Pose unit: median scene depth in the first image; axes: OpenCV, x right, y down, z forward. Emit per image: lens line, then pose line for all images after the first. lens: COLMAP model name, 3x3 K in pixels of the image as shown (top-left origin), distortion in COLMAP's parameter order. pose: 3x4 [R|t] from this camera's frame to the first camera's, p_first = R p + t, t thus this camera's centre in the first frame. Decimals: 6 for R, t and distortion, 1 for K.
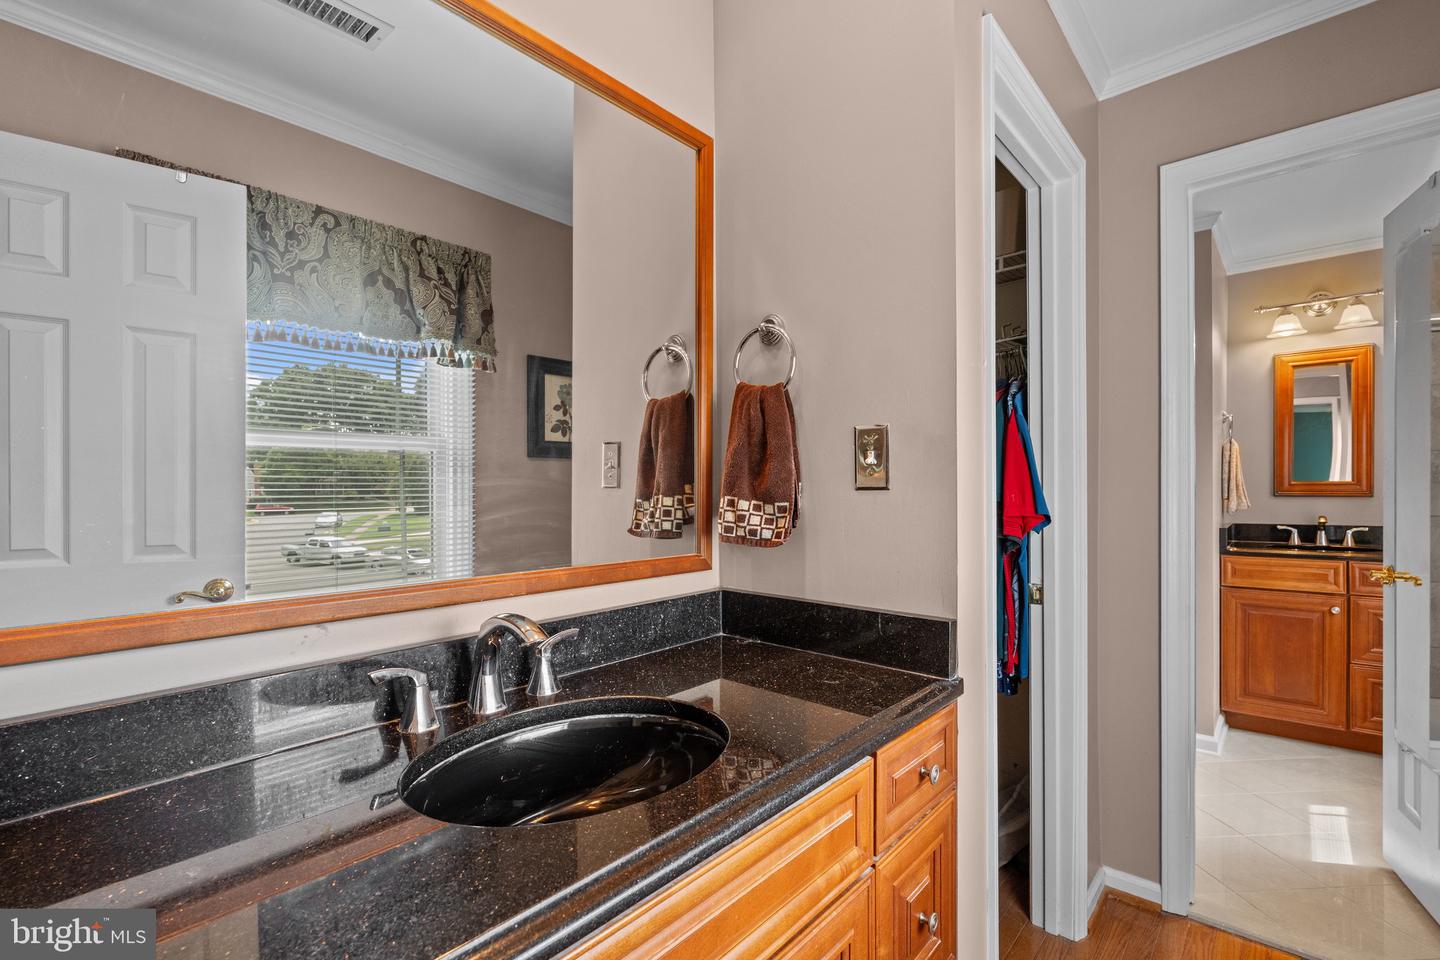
lens RADIAL K [[641.7, 0, 721.4], [0, 641.7, 495.6], [0, 0, 1]] dist [-0.000305, 0.000020]
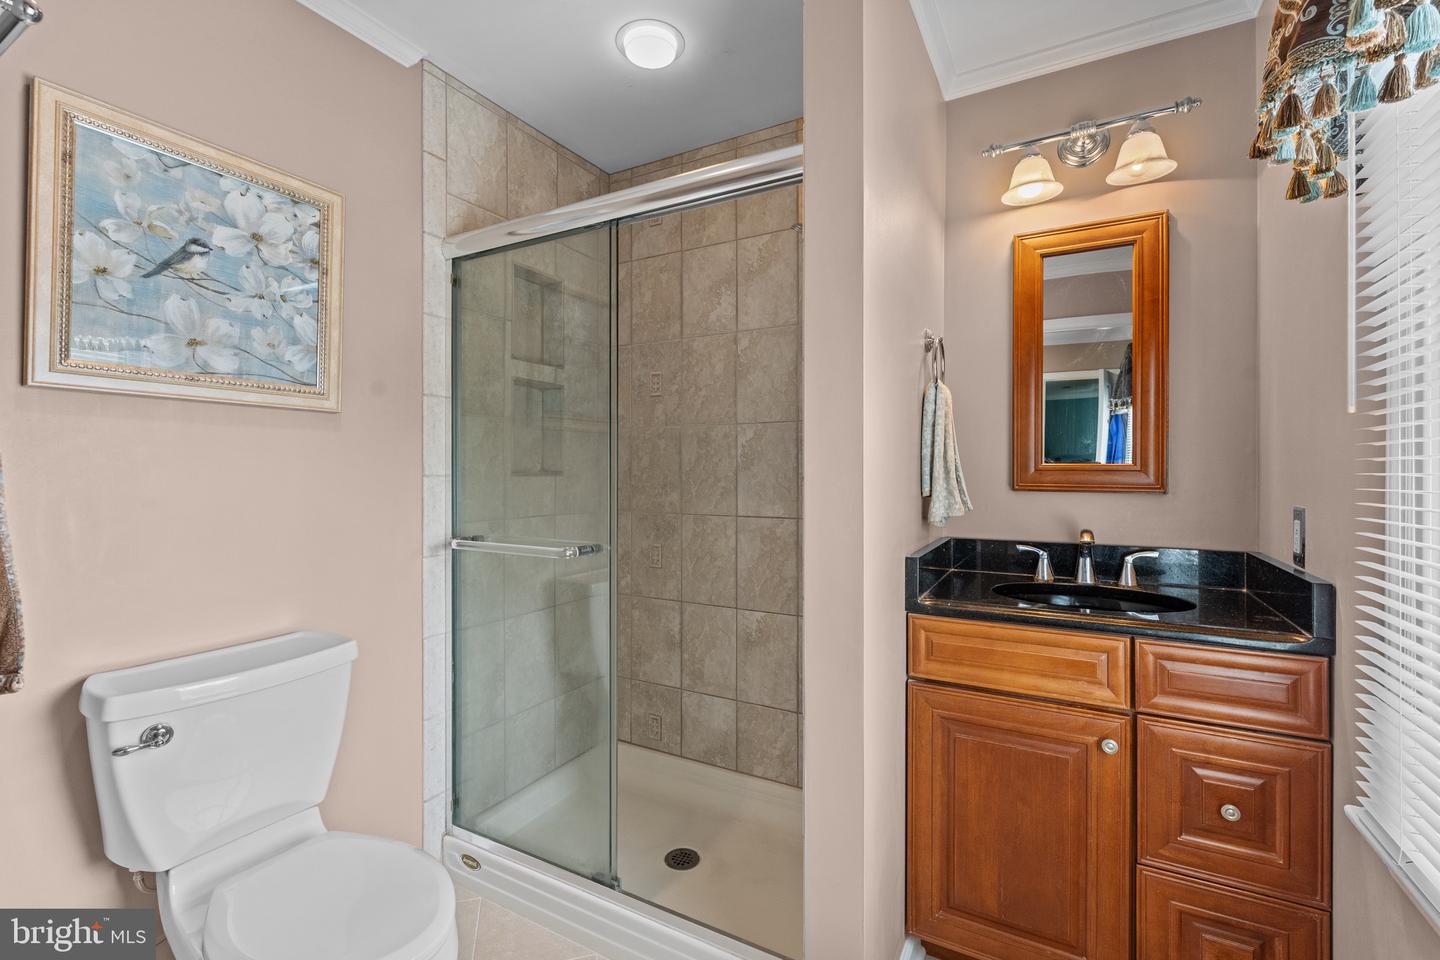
lens RADIAL K [[631.0, 0, 711.2], [0, 631.0, 478.4], [0, 0, 1]] dist [-0.000708, -0.000168]
pose [[0.977263, 0.005712, 0.211952, 0.527347], [-0.005536, 0.999984, -0.001426, -0.007809], [-0.211956, 0.000221, 0.977279, 0.561130]]
